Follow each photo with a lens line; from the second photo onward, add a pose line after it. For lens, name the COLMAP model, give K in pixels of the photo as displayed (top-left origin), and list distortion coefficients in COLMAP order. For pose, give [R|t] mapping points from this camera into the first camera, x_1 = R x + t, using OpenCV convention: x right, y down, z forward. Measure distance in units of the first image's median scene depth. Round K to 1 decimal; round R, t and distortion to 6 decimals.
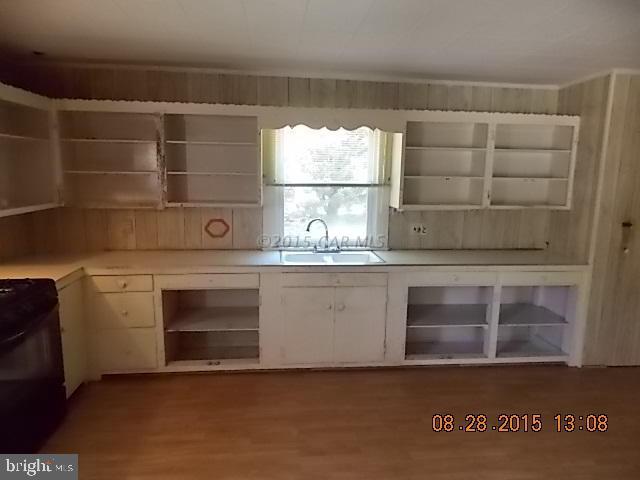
lens RADIAL K [[428.4, 0, 319.2], [0, 428.4, 239.9], [0, 0, 1]] dist [0.003014, 0.000323]
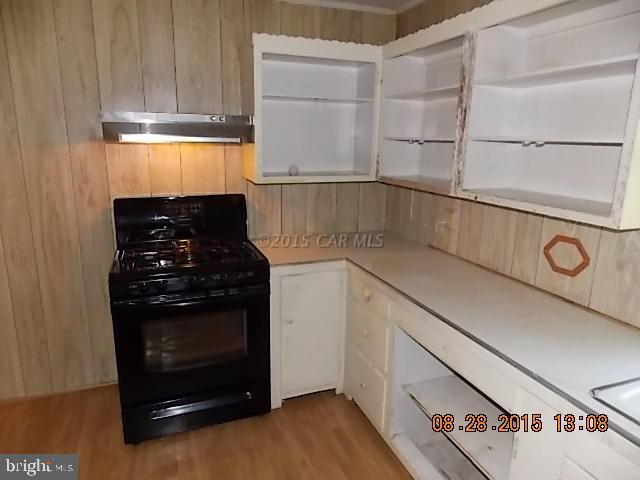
lens RADIAL K [[428.4, 0, 318.6], [0, 428.4, 238.4], [0, 0, 1]] dist [0.003014, 0.000323]
pose [[0.250501, 0.209984, -0.945069, 0.146935], [-0.170656, 0.970485, 0.170397, -0.081331], [0.952956, 0.118597, 0.278942, 0.596830]]
